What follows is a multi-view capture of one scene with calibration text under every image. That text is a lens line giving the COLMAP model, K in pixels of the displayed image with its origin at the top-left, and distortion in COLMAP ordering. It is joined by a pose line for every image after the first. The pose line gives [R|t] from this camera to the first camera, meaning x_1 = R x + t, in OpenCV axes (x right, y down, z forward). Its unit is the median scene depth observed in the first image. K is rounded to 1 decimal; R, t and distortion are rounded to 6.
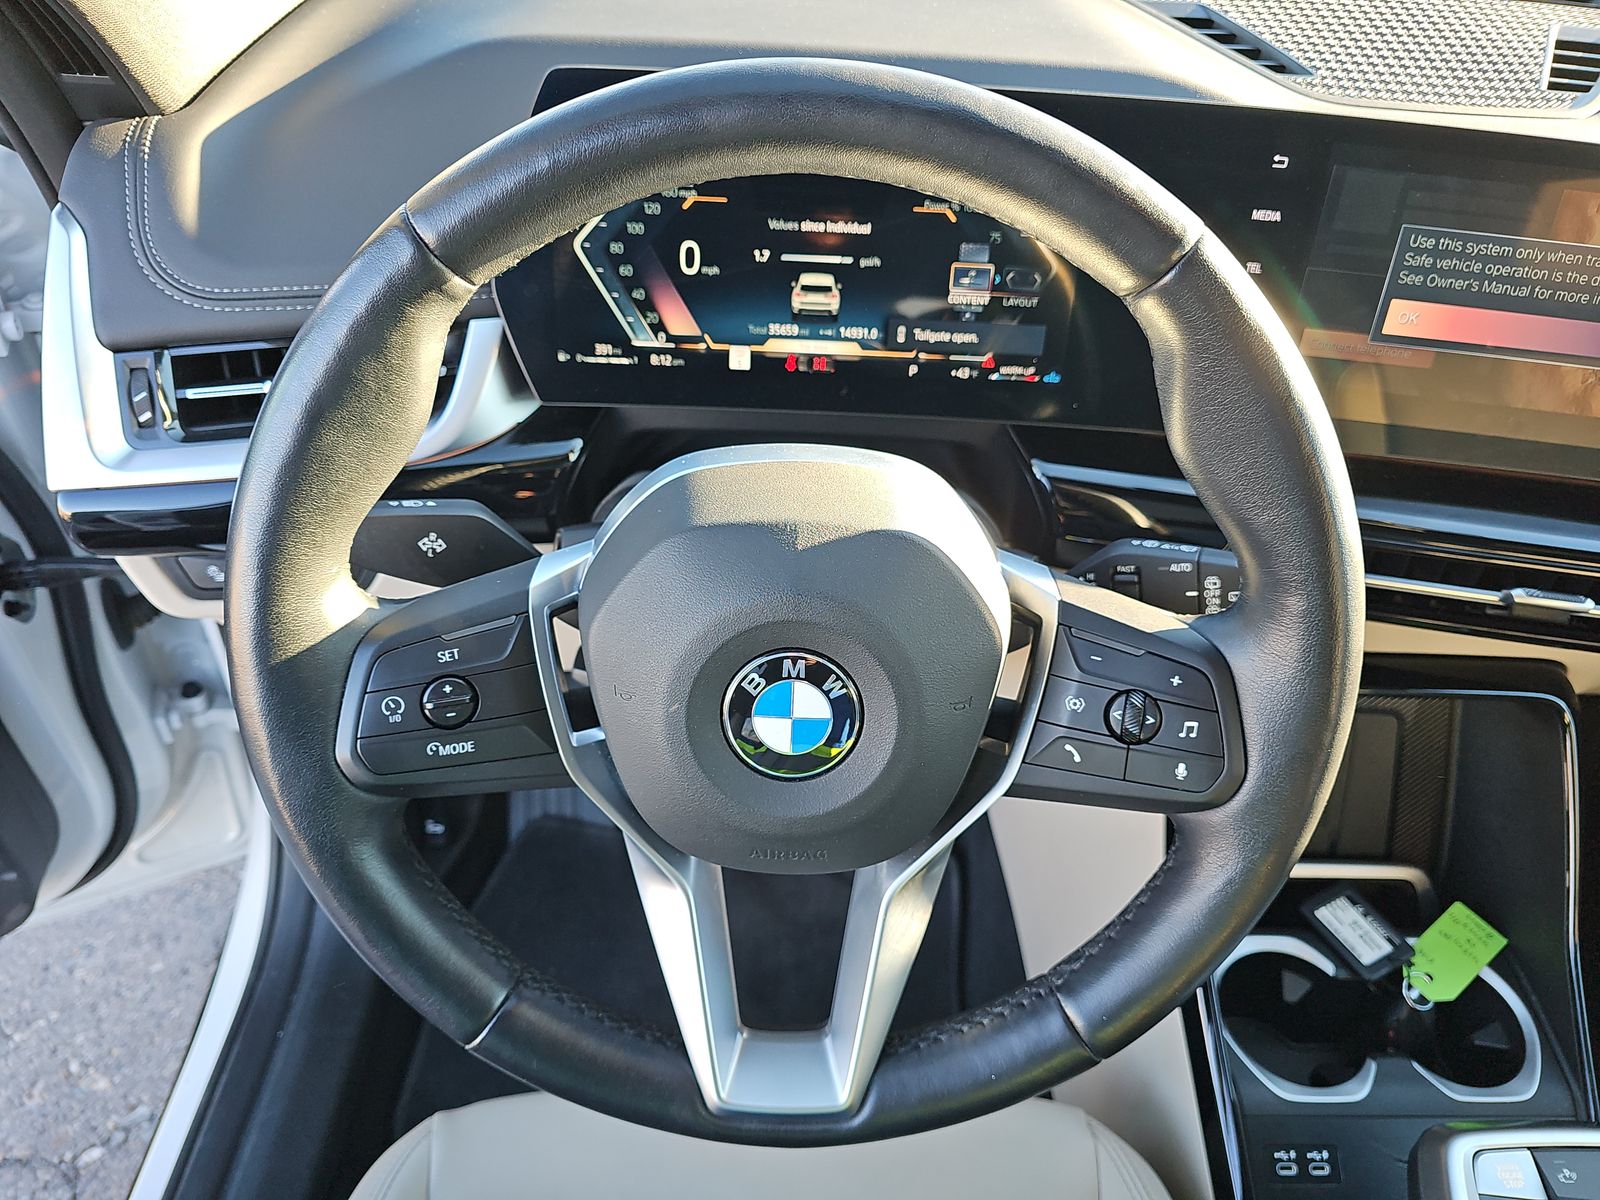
lens RADIAL K [[1079.0, 0, 800.0], [0, 1079.0, 600.0], [0, 0, 1]] dist [0.031972, -0.042987]
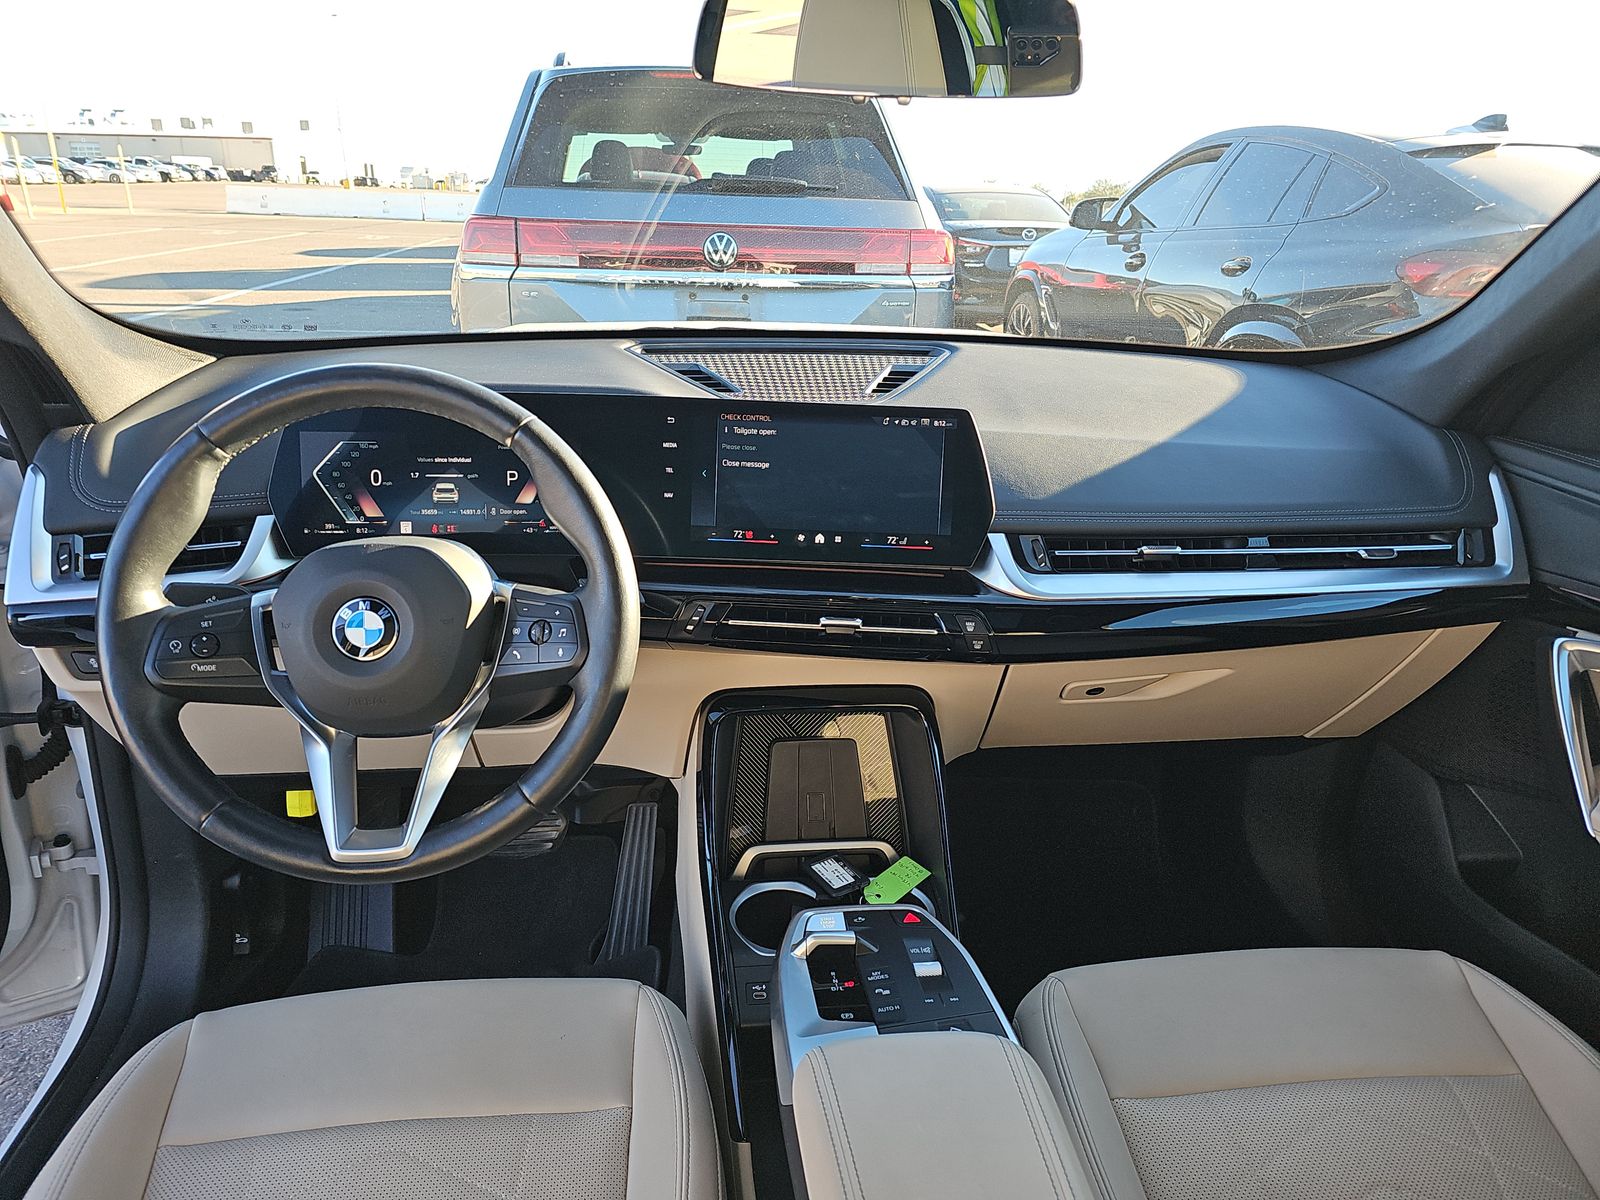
lens RADIAL K [[1074.9, 0, 800.0], [0, 1074.9, 600.0], [0, 0, 1]] dist [0.031761, -0.003604]
pose [[0.995136, -0.061378, 0.077057, 0.491323], [0.083782, 0.938757, -0.334238, 0.599483], [-0.051823, 0.339068, 0.939333, -0.782130]]
